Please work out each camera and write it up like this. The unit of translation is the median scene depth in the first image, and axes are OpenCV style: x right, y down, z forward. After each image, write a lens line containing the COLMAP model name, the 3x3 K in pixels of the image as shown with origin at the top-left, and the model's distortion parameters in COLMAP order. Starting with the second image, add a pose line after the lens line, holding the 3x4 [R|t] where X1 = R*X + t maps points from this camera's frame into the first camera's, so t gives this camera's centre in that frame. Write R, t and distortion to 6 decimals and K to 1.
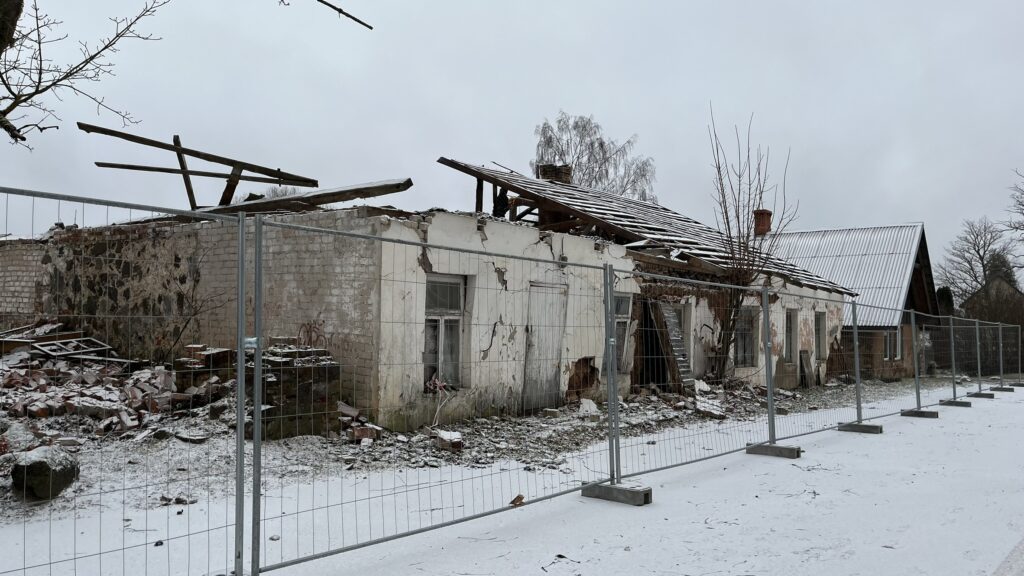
lens RADIAL K [[782.2, 0, 516.9], [0, 782.2, 292.2], [0, 0, 1]] dist [0.032339, -0.002926]
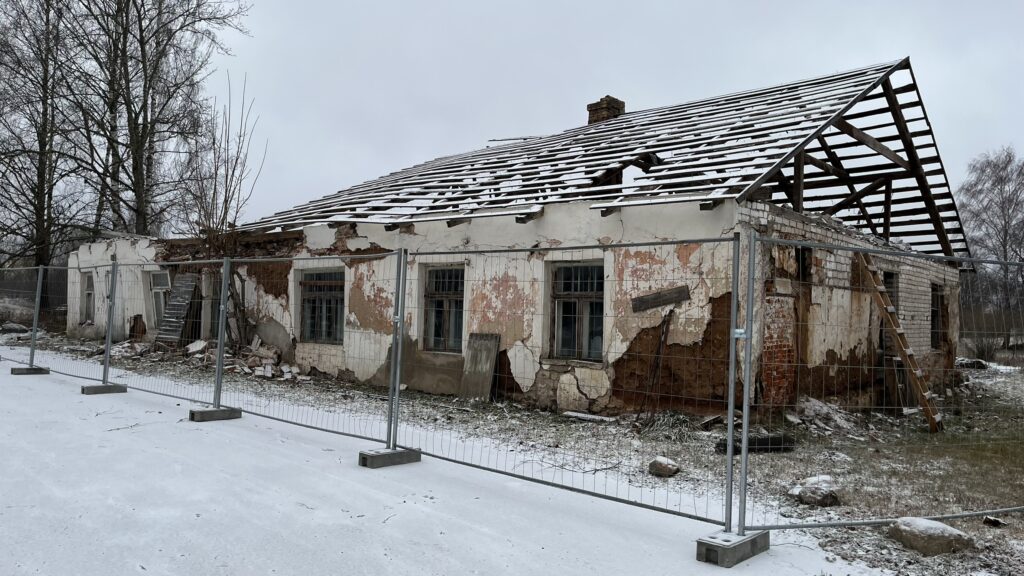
lens RADIAL K [[782.2, 0, 516.9], [0, 782.2, 292.2], [0, 0, 1]] dist [0.032339, -0.002926]
pose [[-0.062616, -0.046658, -0.996947, 1.066512], [0.015436, 0.998742, -0.047711, 0.082293], [0.997918, -0.018377, -0.061817, 1.220888]]
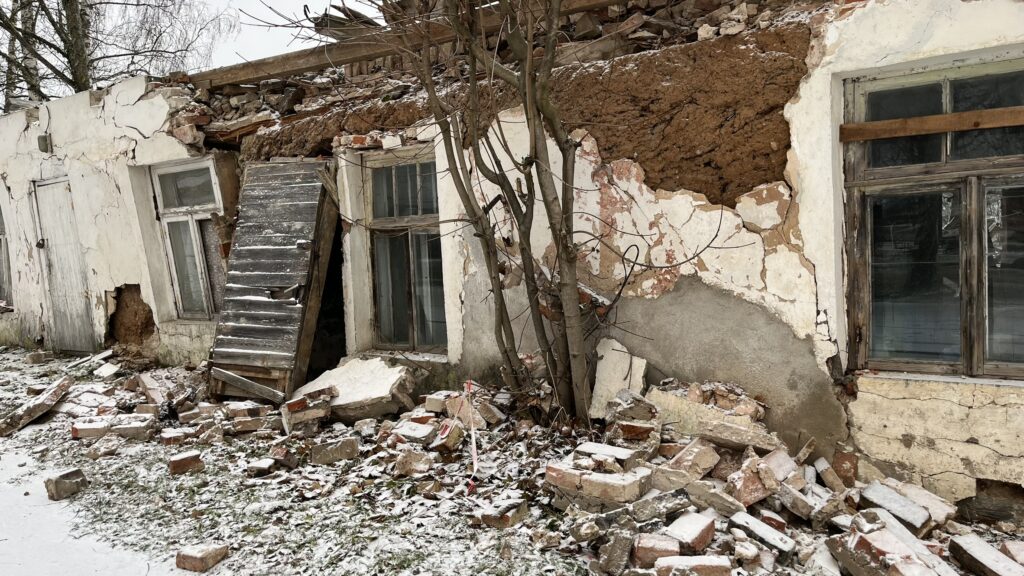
lens RADIAL K [[783.1, 0, 512.0], [0, 783.1, 288.0], [0, 0, 1]] dist [0.053292, -0.048172]
pose [[0.003955, 0.027229, -0.999621, 0.463389], [0.068754, 0.997256, 0.027437, 0.058504], [0.997626, -0.068837, 0.002072, 0.851914]]
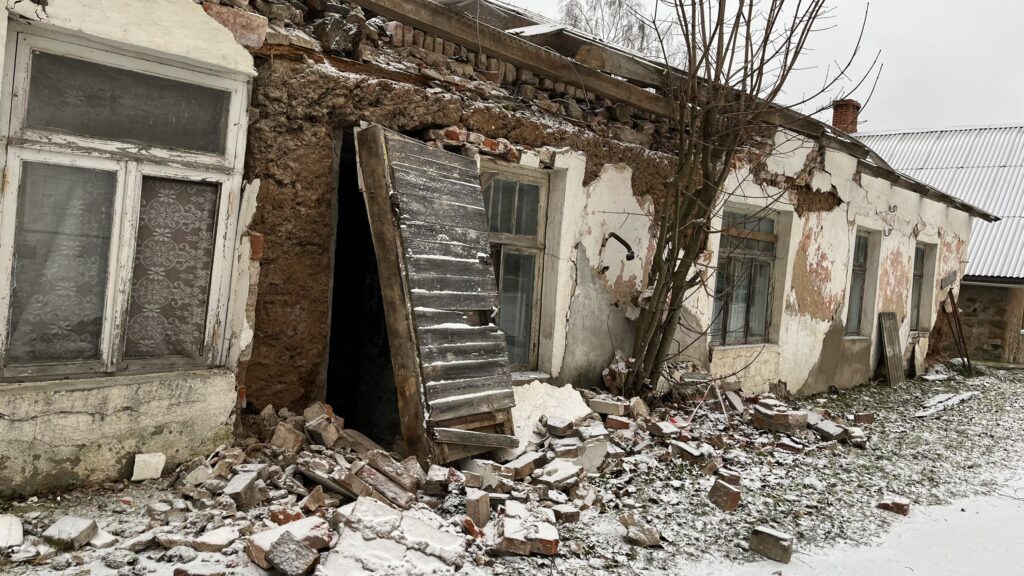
lens RADIAL K [[783.1, 0, 512.0], [0, 783.1, 288.0], [0, 0, 1]] dist [0.053292, -0.048172]
pose [[0.993153, 0.058252, -0.101259, 0.197000], [-0.050436, 0.995669, 0.078104, 0.034052], [0.105370, -0.072462, 0.991789, 0.527241]]
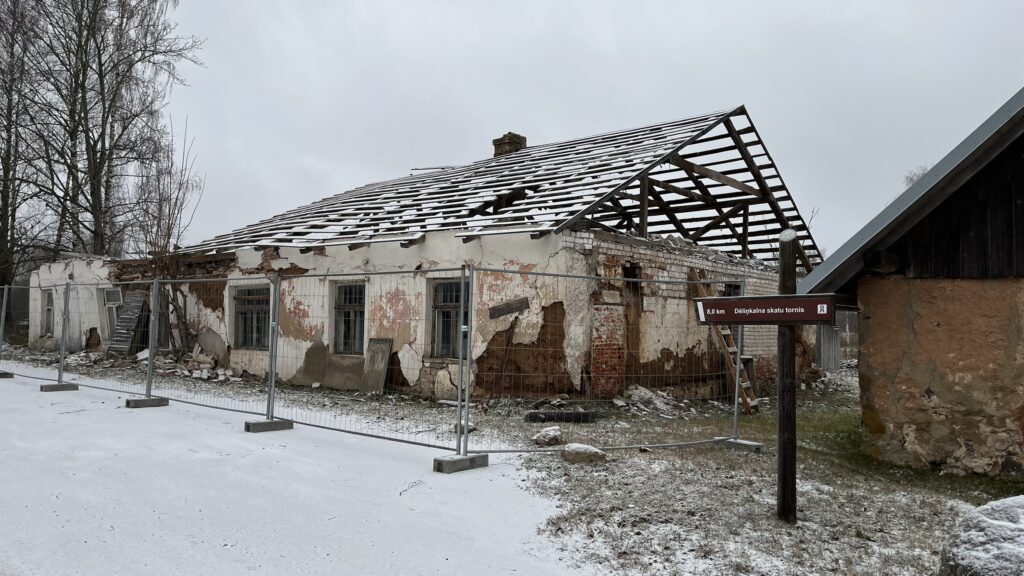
lens RADIAL K [[783.1, 0, 512.0], [0, 783.1, 288.0], [0, 0, 1]] dist [0.053292, -0.048172]
pose [[-0.034395, -0.066512, -0.997193, 1.204148], [0.026267, 0.997378, -0.067430, 0.091402], [0.999063, -0.028513, -0.032557, 1.312107]]
